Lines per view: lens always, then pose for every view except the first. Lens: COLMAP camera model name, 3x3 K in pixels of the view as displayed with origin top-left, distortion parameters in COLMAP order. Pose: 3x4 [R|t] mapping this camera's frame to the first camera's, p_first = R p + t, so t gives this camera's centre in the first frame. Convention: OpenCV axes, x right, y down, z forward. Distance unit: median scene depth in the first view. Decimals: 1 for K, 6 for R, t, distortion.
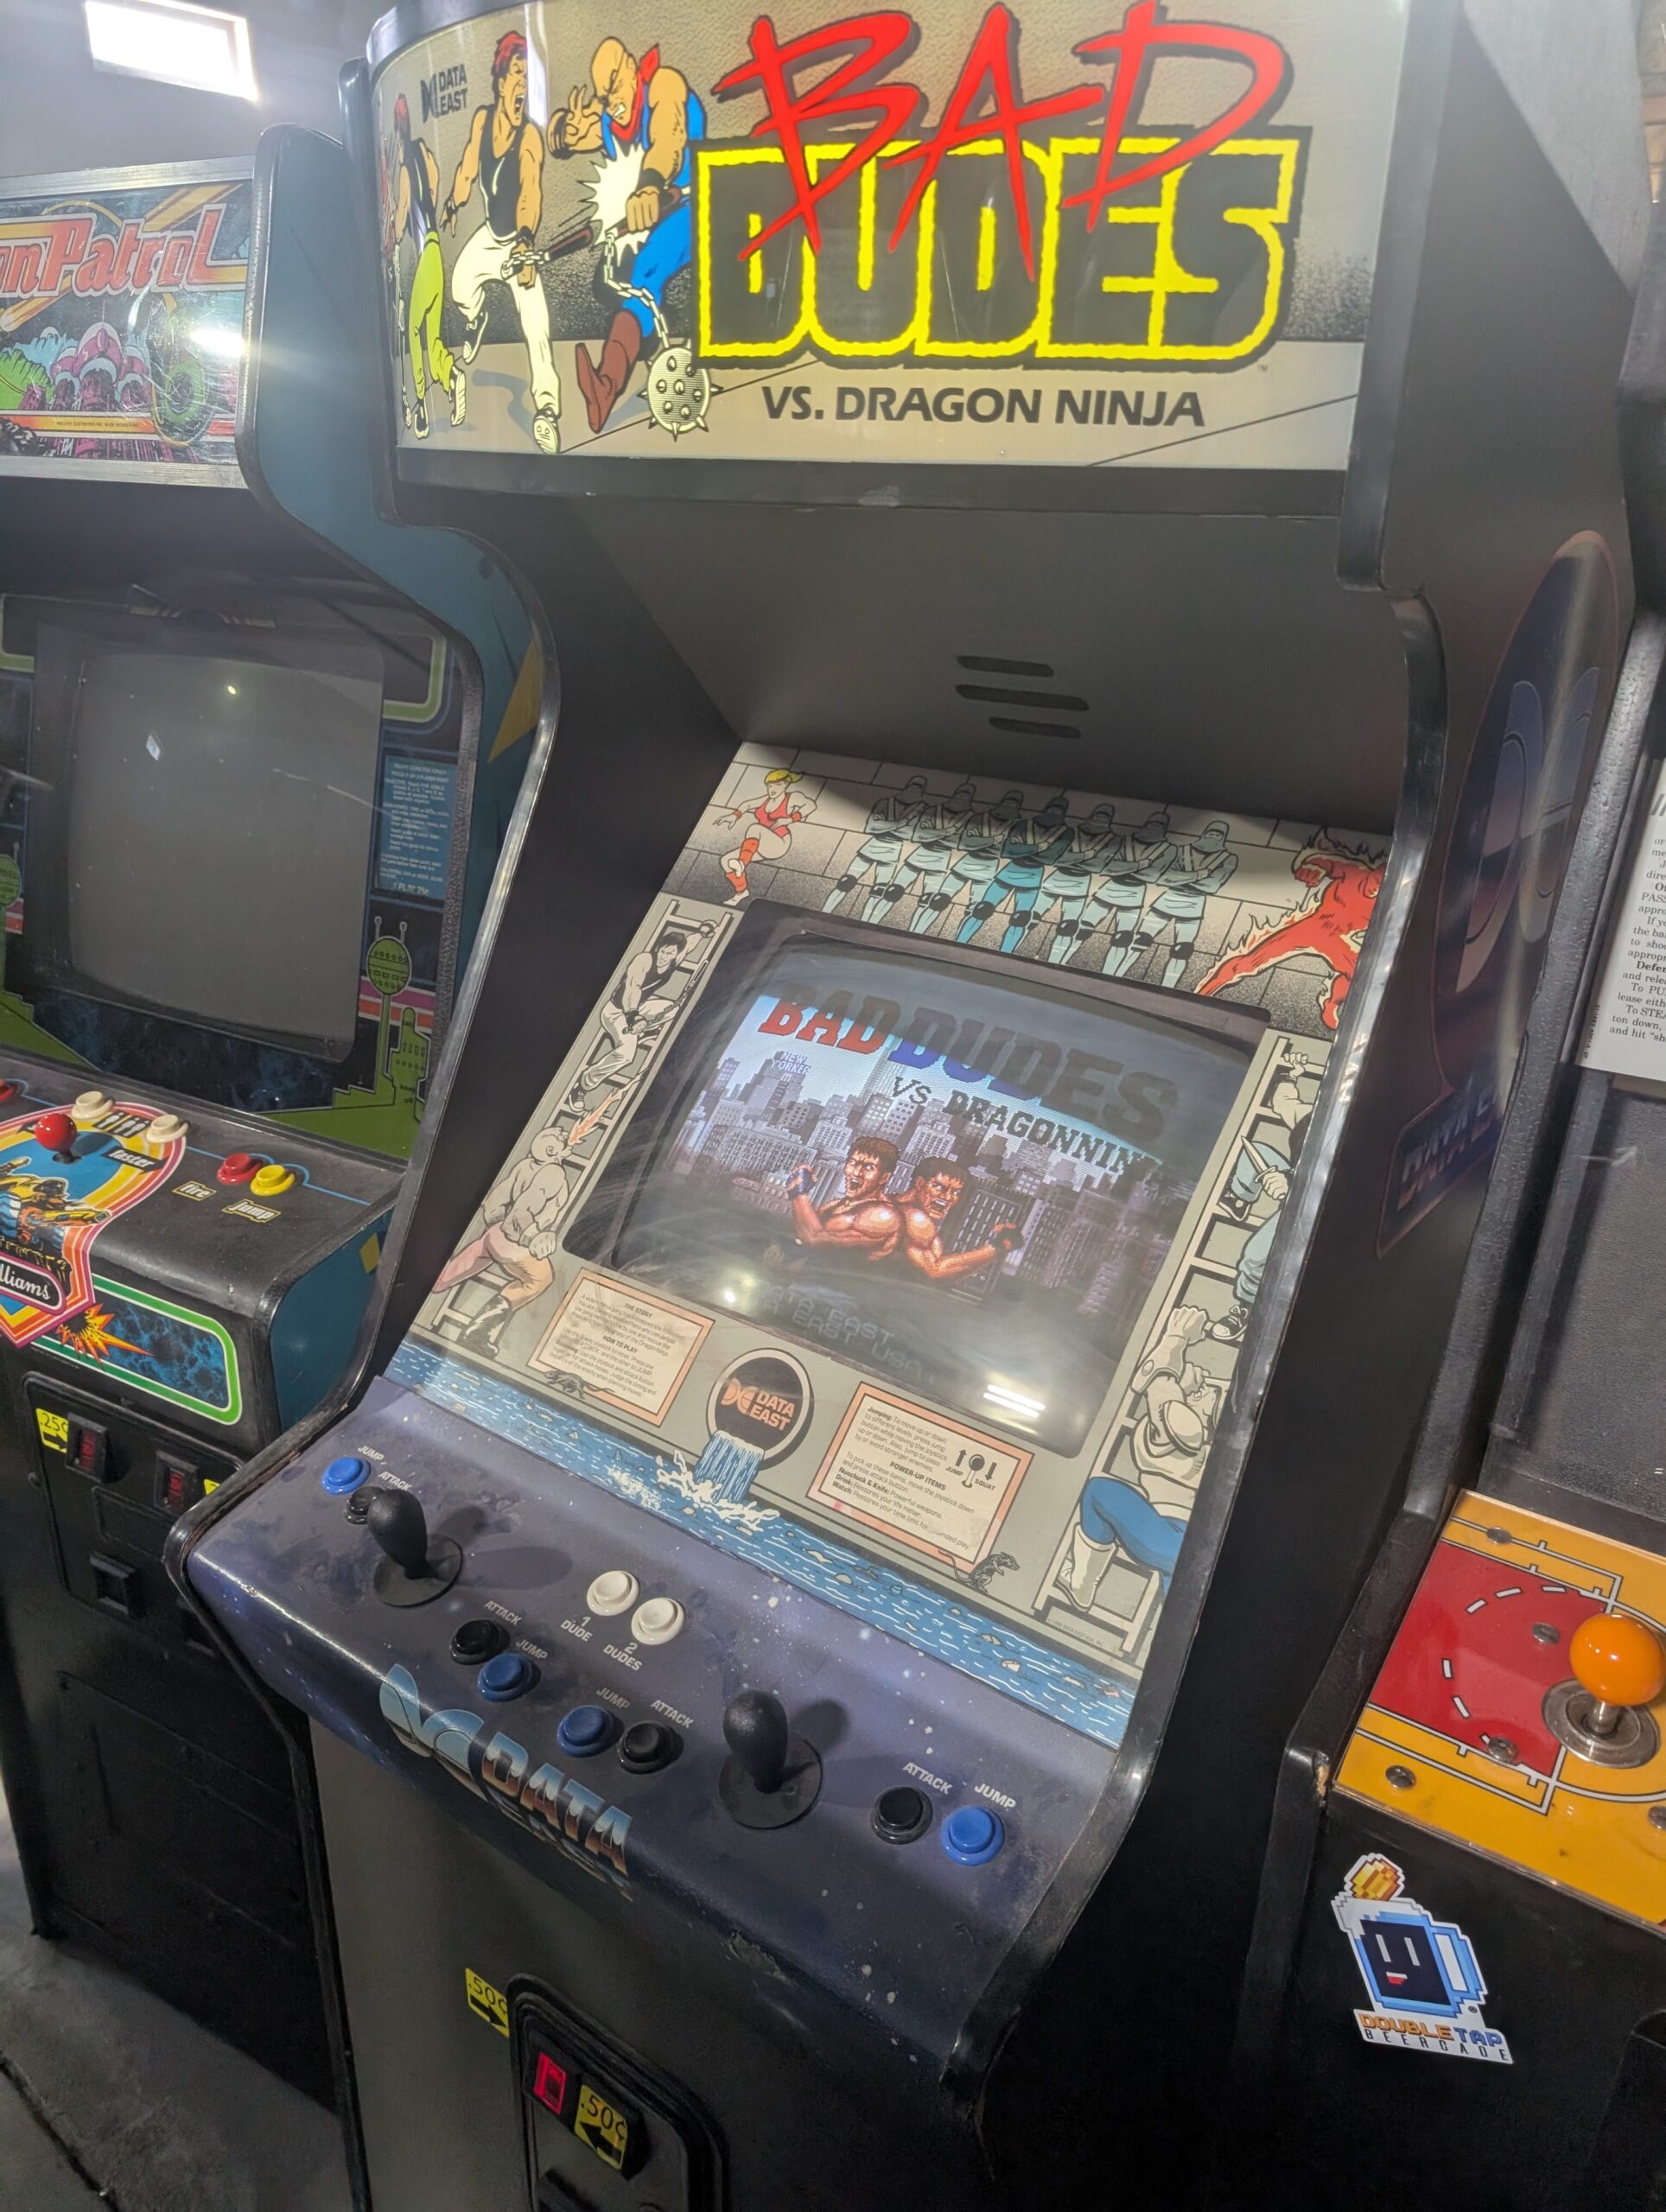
lens RADIAL K [[1616.5, 0, 814.3], [0, 1616.5, 1109.2], [0, 0, 1]] dist [0.017167, -0.021404]
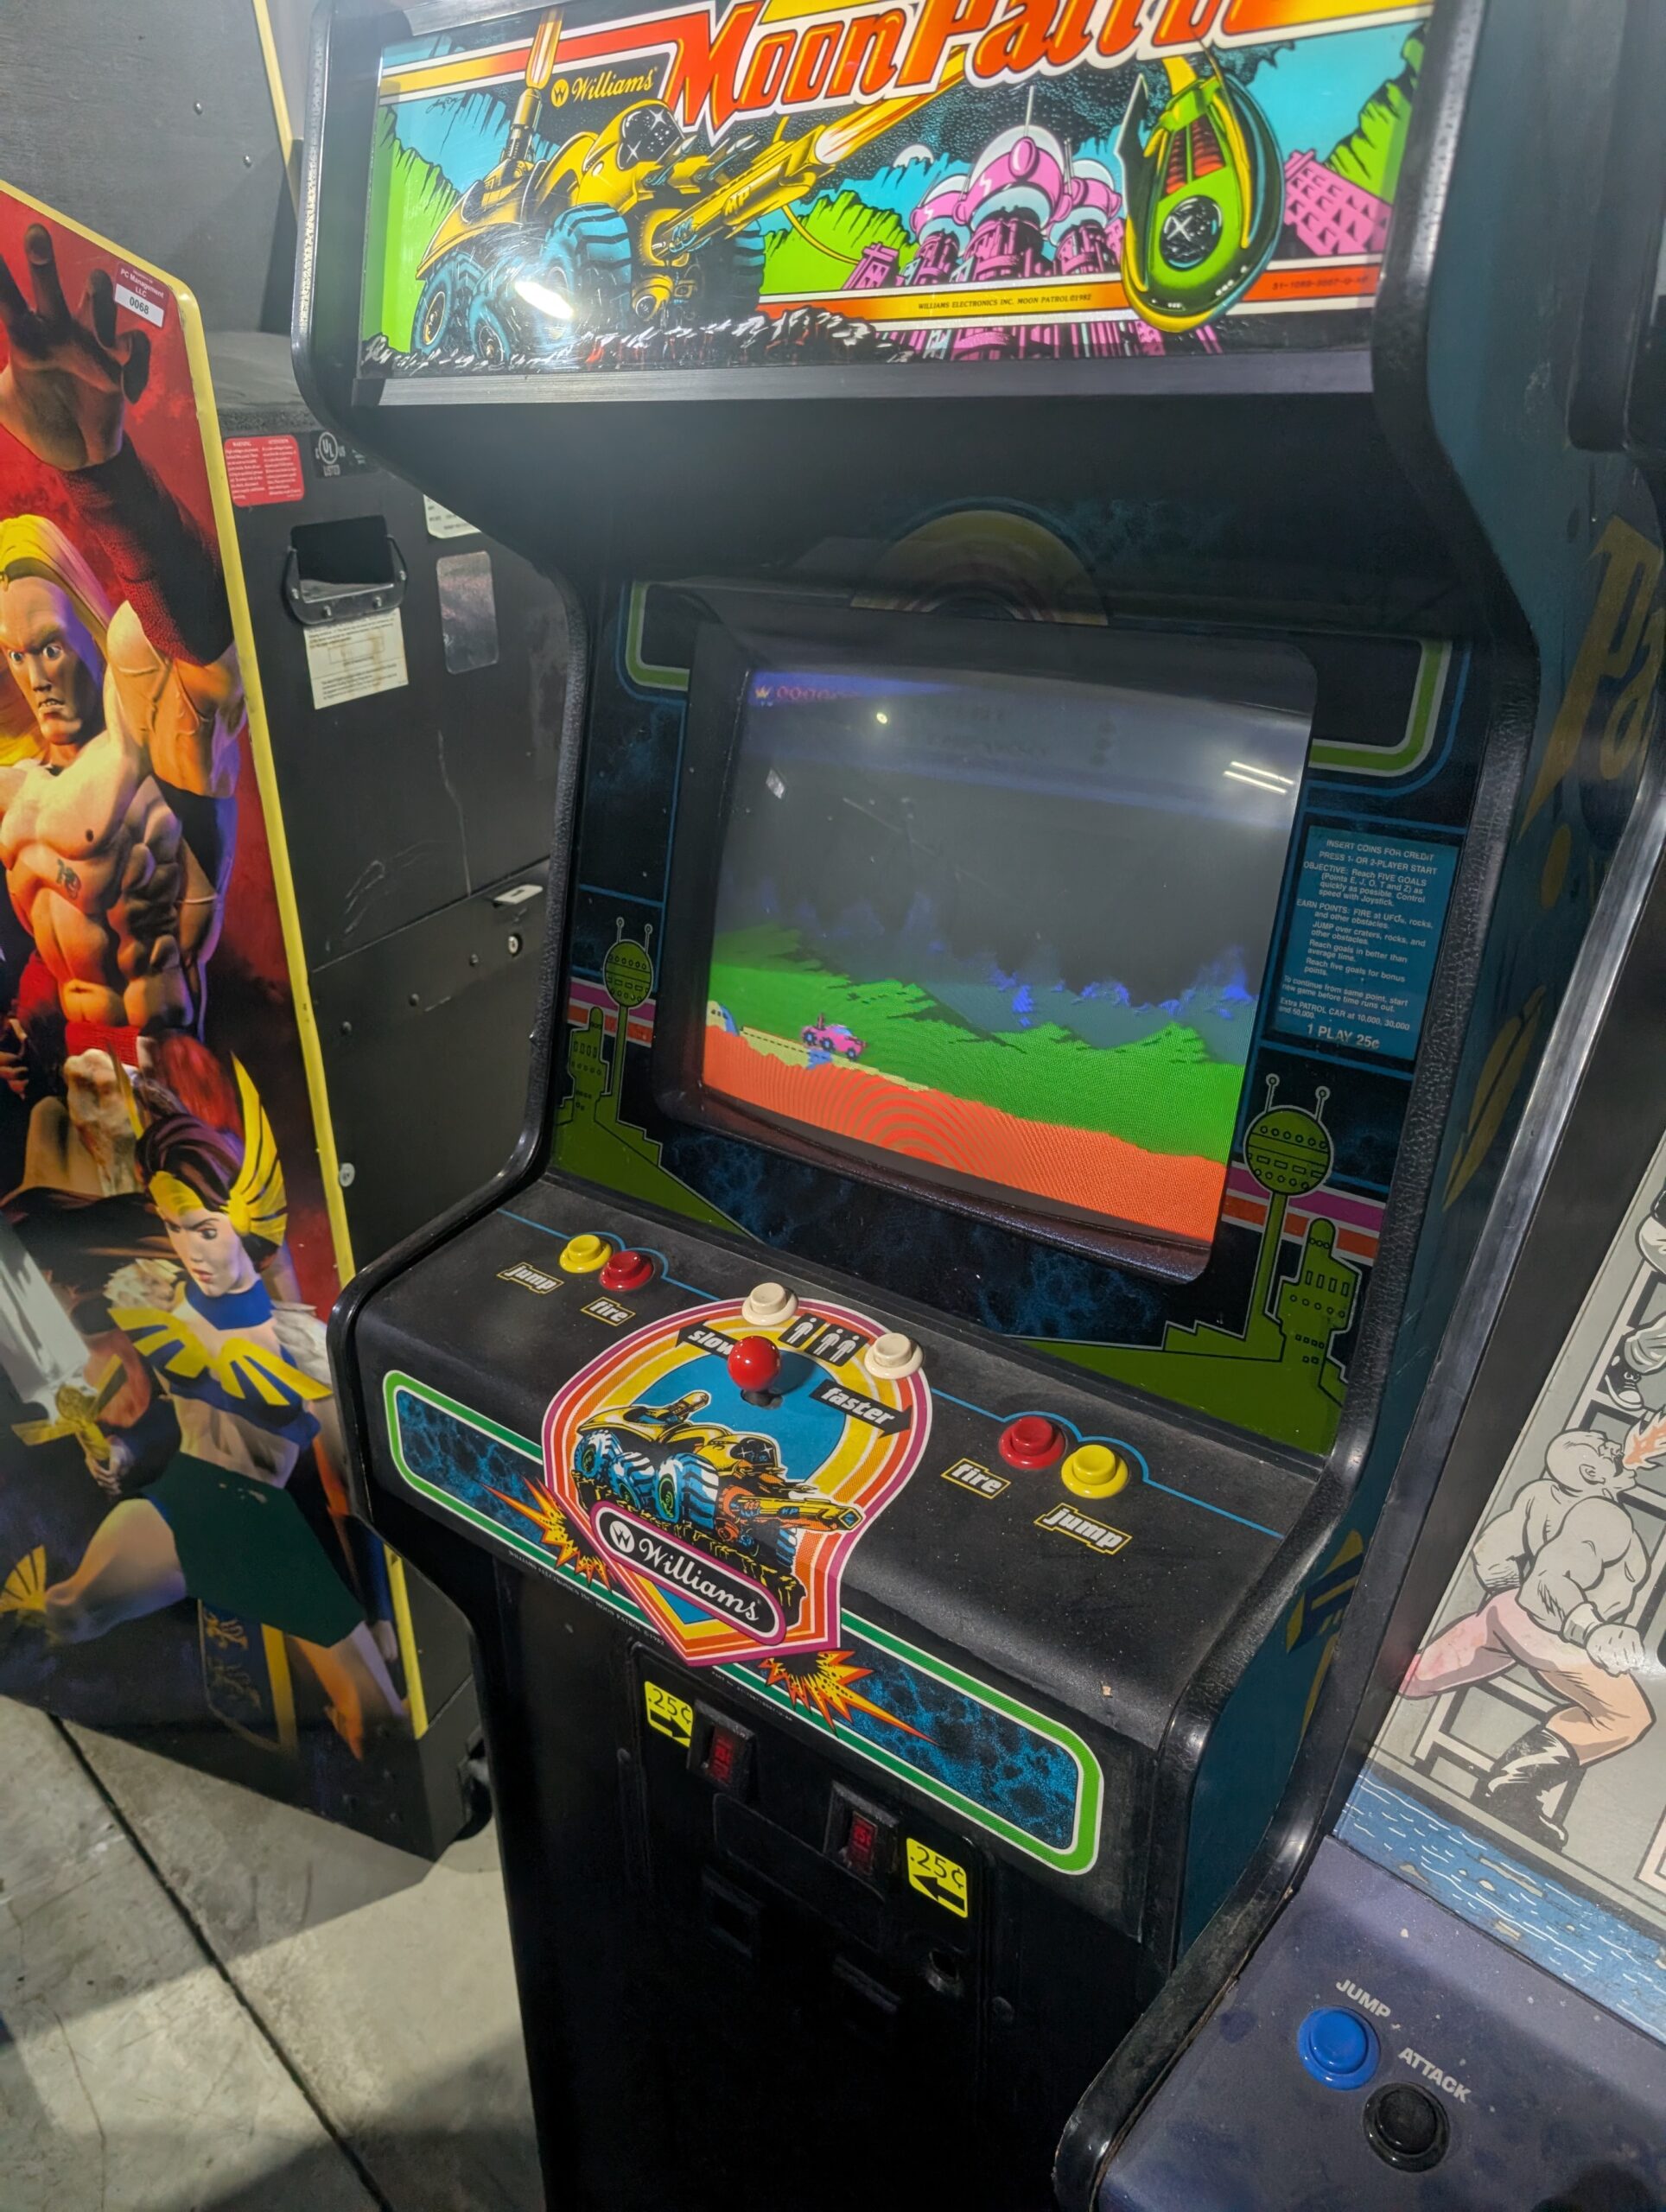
lens RADIAL K [[1616.5, 0, 841.1], [0, 1616.5, 1095.4], [0, 0, 1]] dist [0.017167, -0.021404]
pose [[0.989494, 0.026301, -0.142161, -0.355847], [-0.023955, 0.999548, 0.018188, -0.120758], [0.142575, -0.014591, 0.989676, 0.343703]]
